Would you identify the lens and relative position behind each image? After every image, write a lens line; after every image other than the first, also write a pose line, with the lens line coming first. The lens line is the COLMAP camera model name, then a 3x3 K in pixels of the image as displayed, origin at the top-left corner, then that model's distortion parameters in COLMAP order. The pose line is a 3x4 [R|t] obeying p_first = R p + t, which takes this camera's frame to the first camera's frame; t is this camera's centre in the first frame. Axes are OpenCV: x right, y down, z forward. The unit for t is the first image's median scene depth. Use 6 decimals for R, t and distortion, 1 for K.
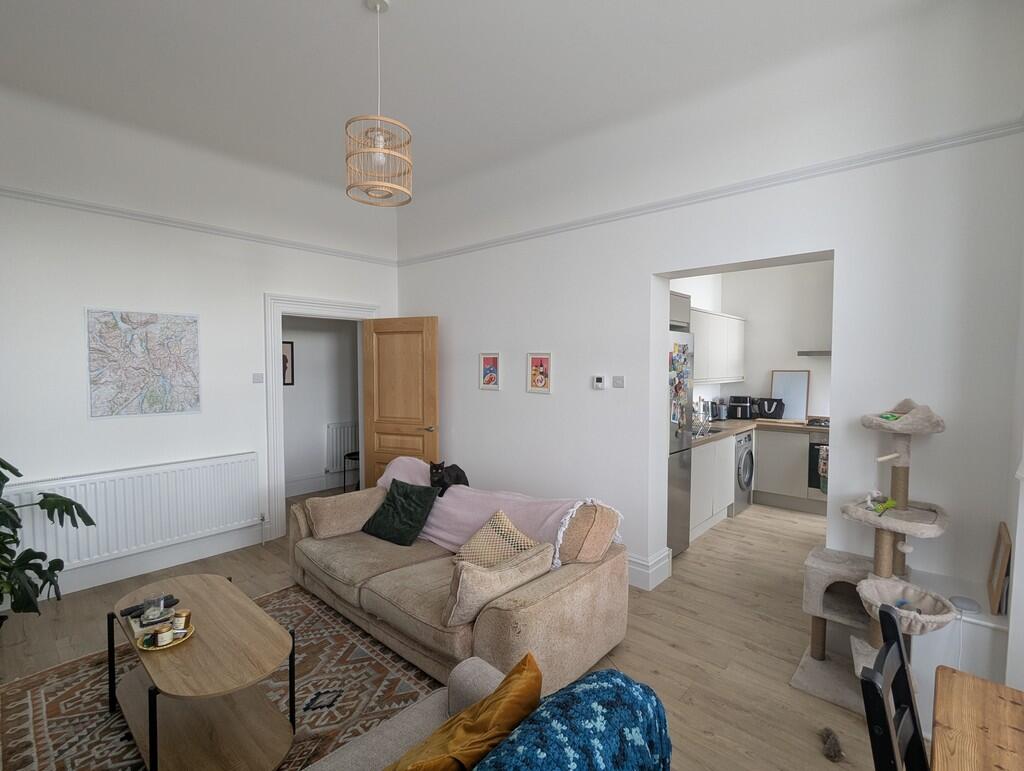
lens RADIAL K [[484.3, 0, 514.2], [0, 484.3, 389.0], [0, 0, 1]] dist [0.001879, 0.000876]
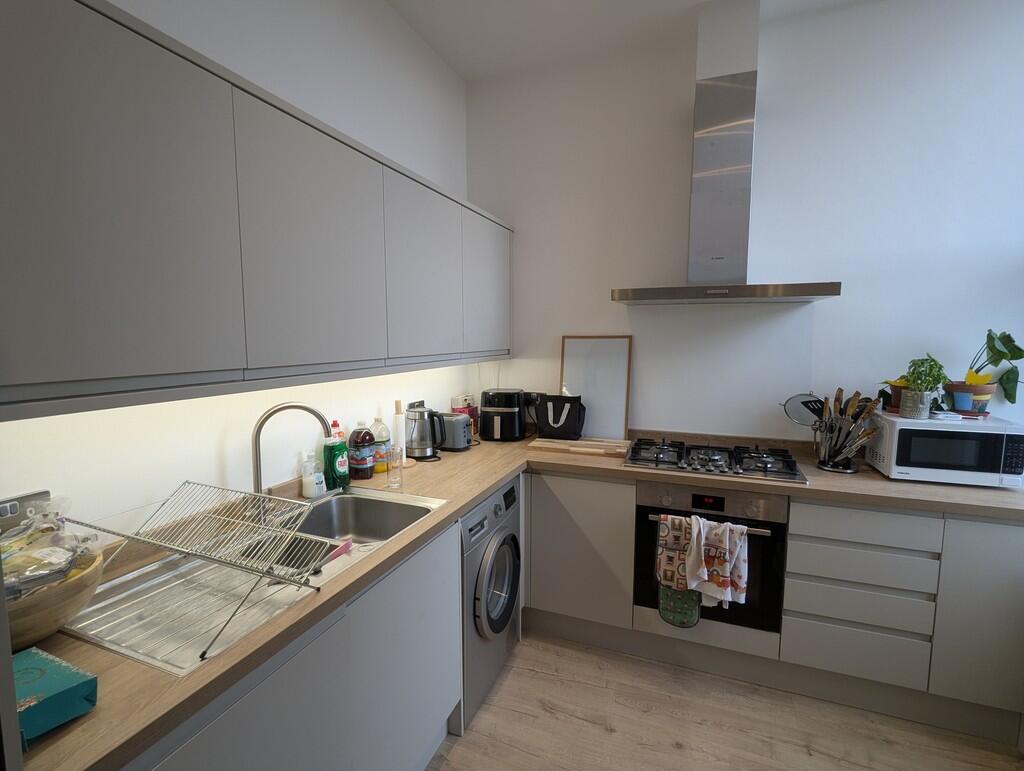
lens RADIAL K [[484.3, 0, 514.9], [0, 484.3, 388.4], [0, 0, 1]] dist [0.001879, 0.000876]
pose [[0.935317, -0.035324, 0.352043, 0.336213], [0.013545, 0.997849, 0.064136, -0.018275], [-0.353552, -0.055219, 0.933784, 0.598720]]
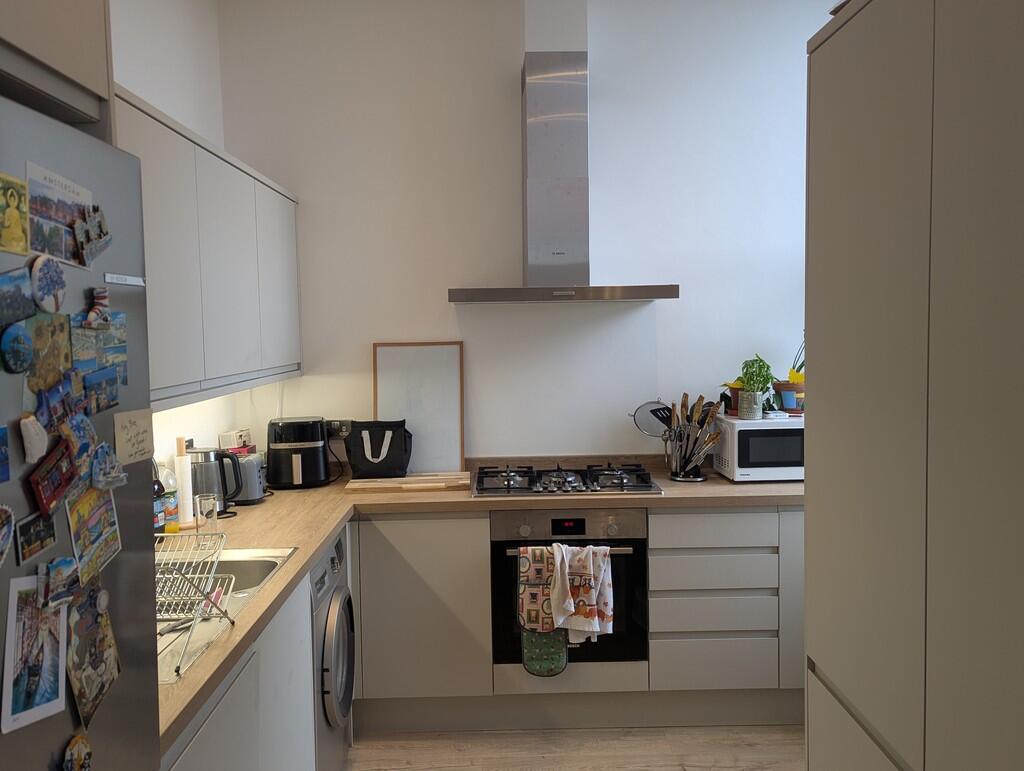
lens RADIAL K [[855.8, 0, 514.6], [0, 855.8, 384.8], [0, 0, 1]] dist [0.067055, -0.023902]
pose [[0.730974, -0.057810, 0.679953, 0.179016], [0.048608, 0.998285, 0.032619, -0.023817], [-0.680672, 0.009208, 0.732530, 0.479906]]
